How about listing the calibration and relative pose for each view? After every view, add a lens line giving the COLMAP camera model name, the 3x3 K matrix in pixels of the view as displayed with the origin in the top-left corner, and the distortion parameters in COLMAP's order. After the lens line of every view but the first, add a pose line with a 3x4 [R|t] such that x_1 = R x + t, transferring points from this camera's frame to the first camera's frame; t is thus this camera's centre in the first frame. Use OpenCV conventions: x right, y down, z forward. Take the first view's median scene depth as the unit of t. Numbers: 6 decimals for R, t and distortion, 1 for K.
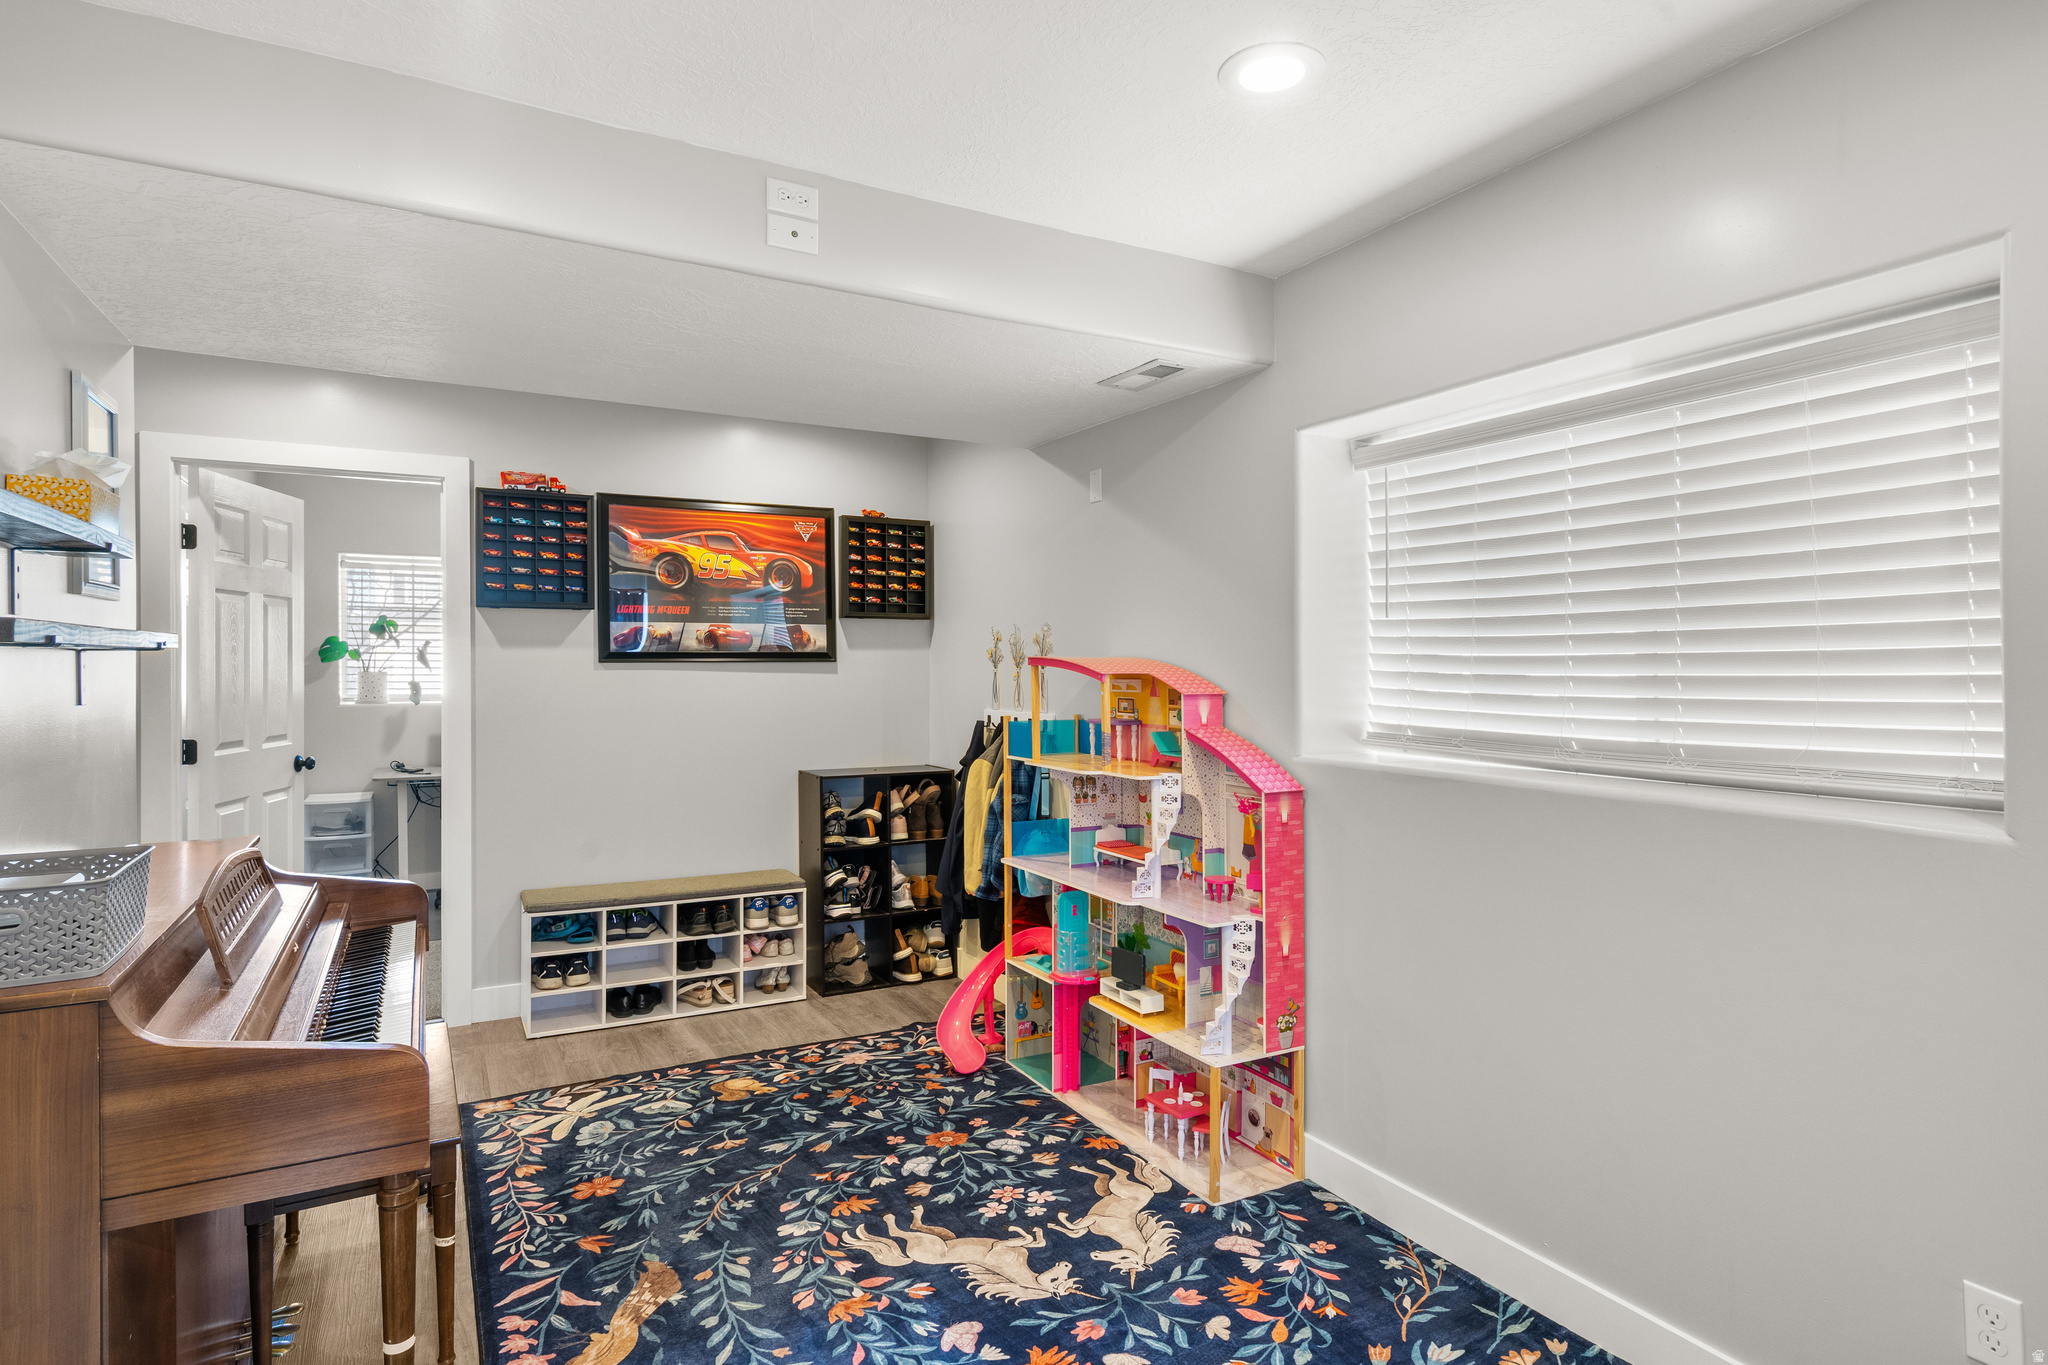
lens RADIAL K [[1089.9, 0, 1024.0], [0, 1089.9, 682.5], [0, 0, 1]] dist [0.002532, 0.000567]
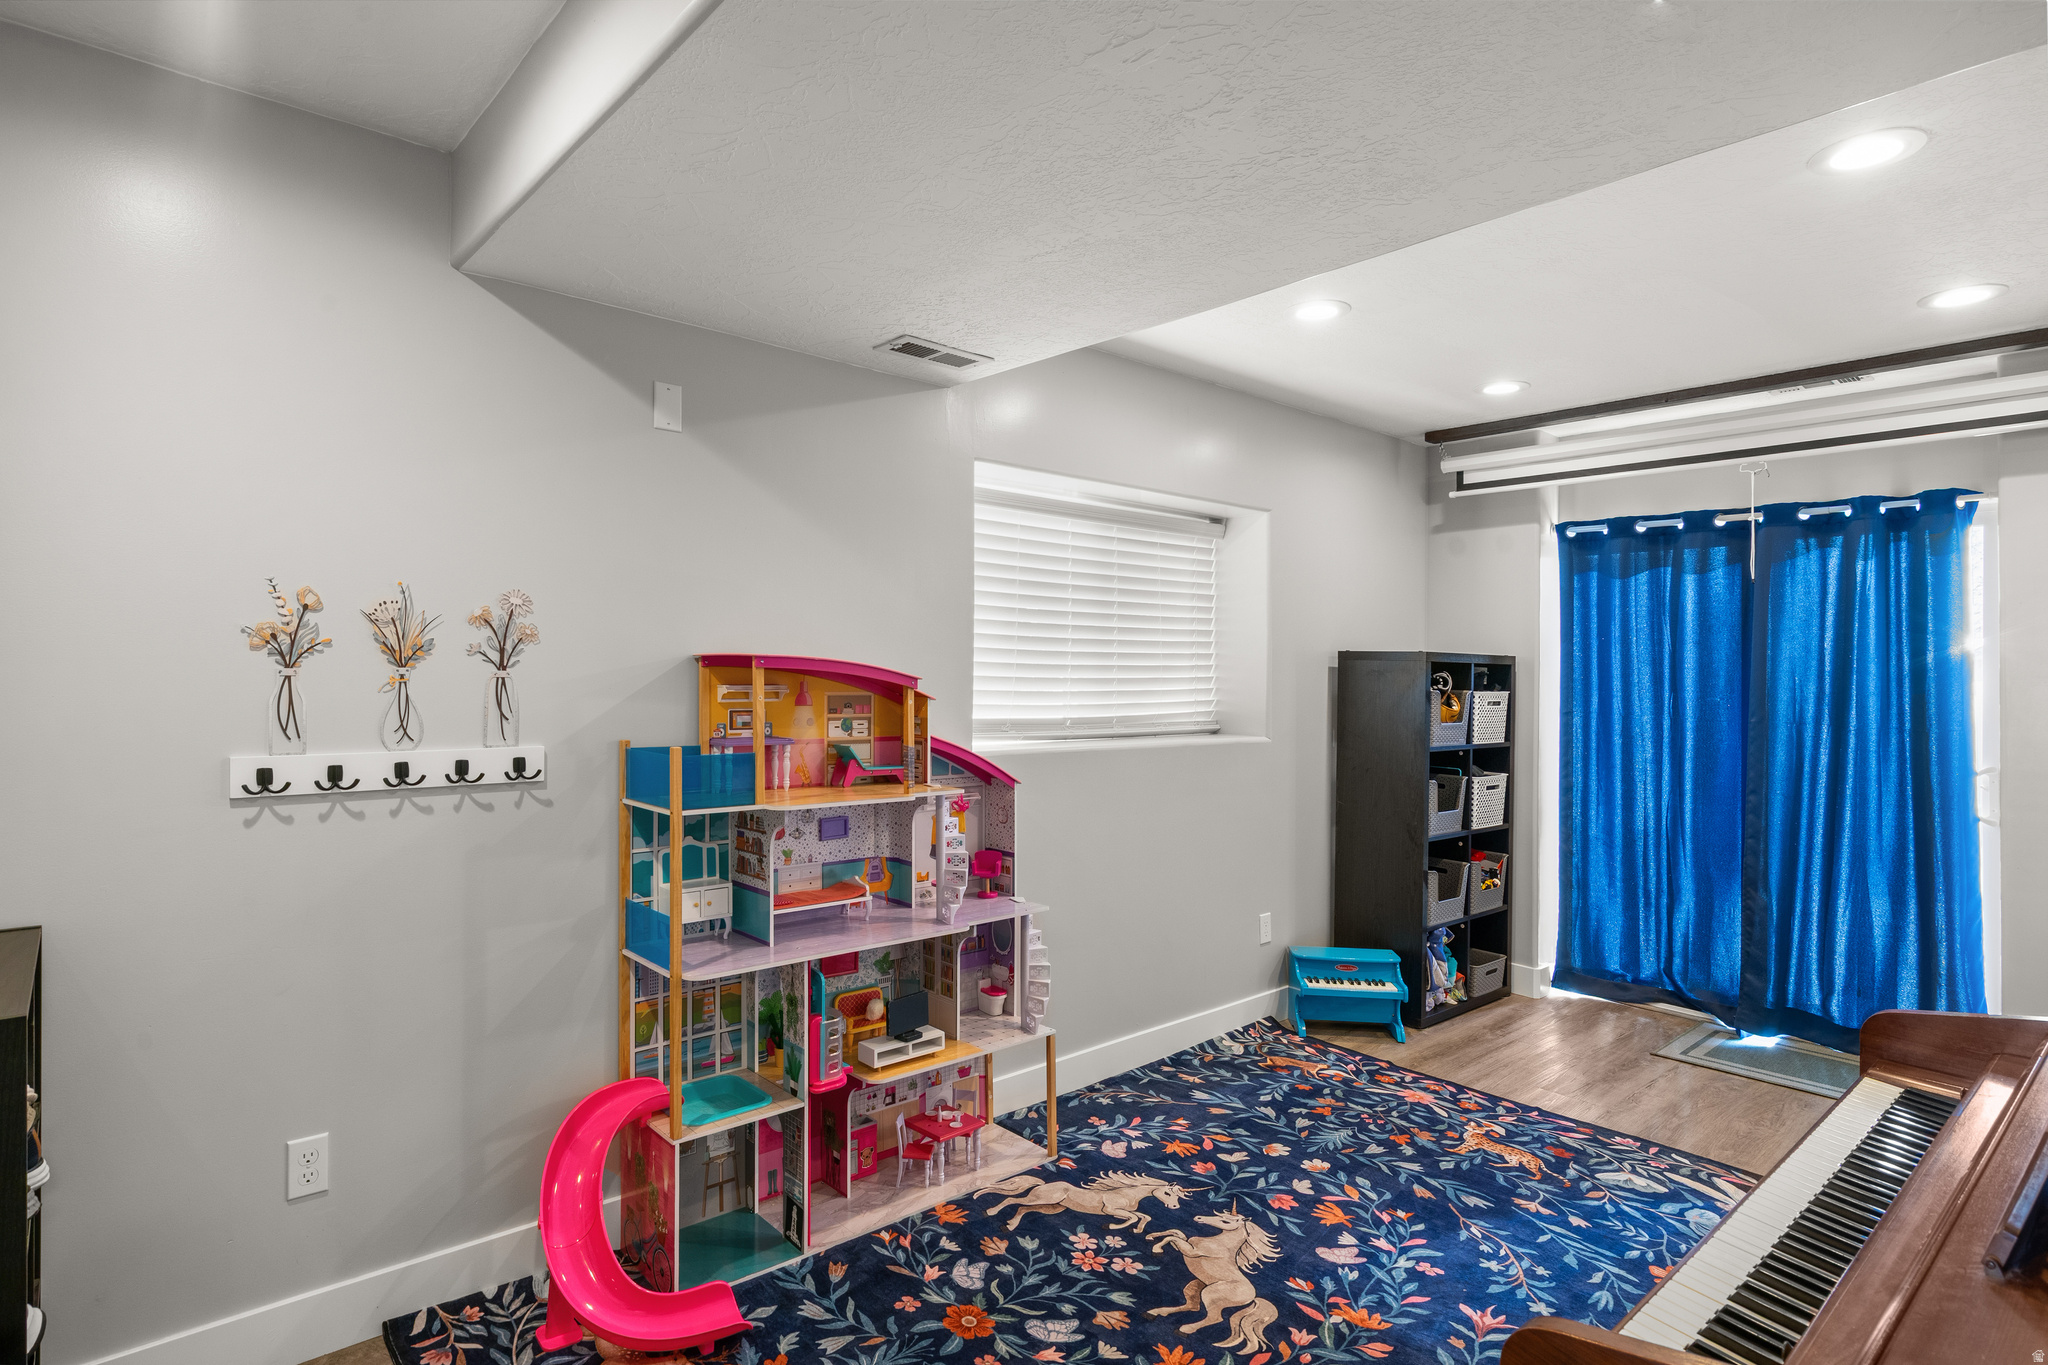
lens RADIAL K [[1056.0, 0, 1019.4], [0, 1056.0, 658.5], [0, 0, 1]] dist [0.000010, 0.000068]
pose [[-0.213225, 0.009387, 0.976958, -0.913378], [0.004302, 0.999953, -0.008669, -0.019634], [-0.976994, 0.002354, -0.213255, 1.324580]]
